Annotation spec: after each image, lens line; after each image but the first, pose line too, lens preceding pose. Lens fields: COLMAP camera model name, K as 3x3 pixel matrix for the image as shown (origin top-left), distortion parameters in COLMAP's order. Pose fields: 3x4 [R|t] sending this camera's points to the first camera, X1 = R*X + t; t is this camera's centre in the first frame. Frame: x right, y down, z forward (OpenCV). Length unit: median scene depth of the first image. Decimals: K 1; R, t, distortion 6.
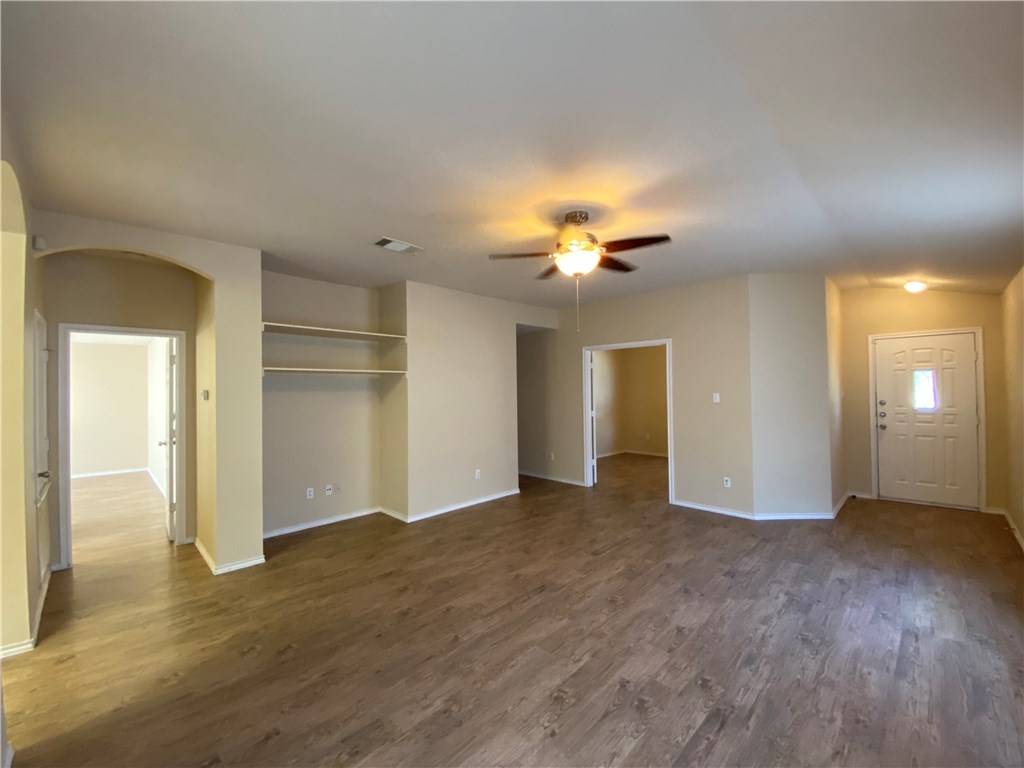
lens RADIAL K [[418.6, 0, 501.9], [0, 418.6, 388.1], [0, 0, 1]] dist [-0.032903, -0.003741]
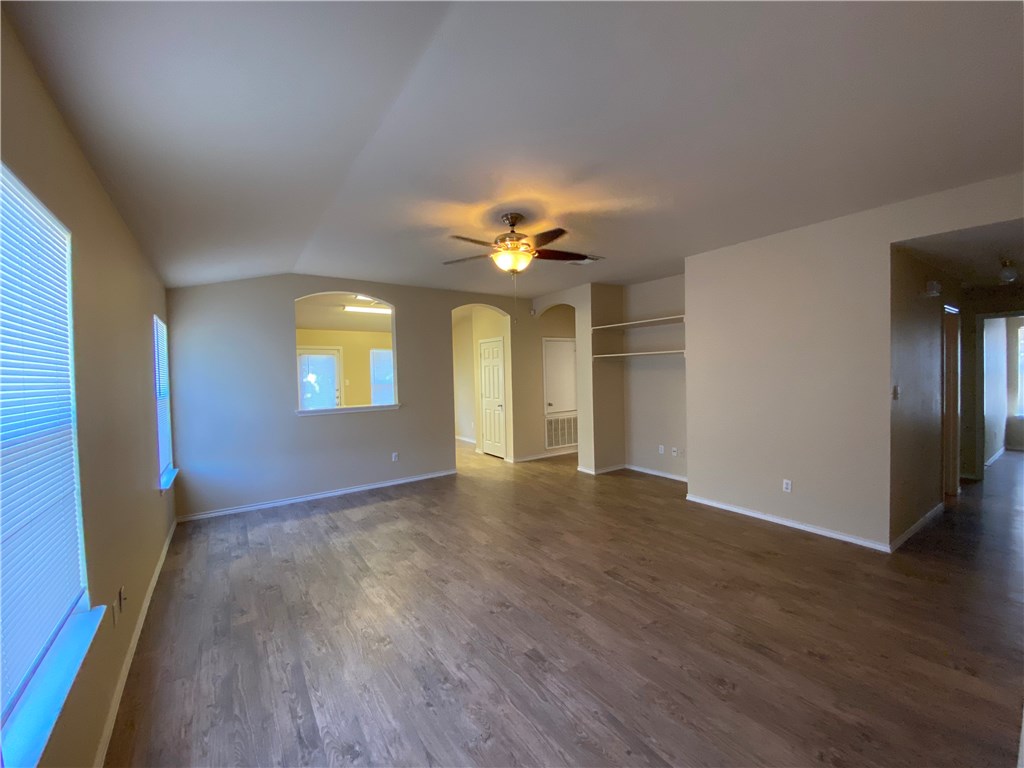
lens RADIAL K [[418.6, 0, 509.1], [0, 418.6, 376.3], [0, 0, 1]] dist [-0.032903, -0.003741]
pose [[-0.155498, 0.041509, -0.986964, 1.237930], [0.008285, 0.999136, 0.040716, -0.031558], [0.987801, -0.001846, -0.155708, 1.093166]]
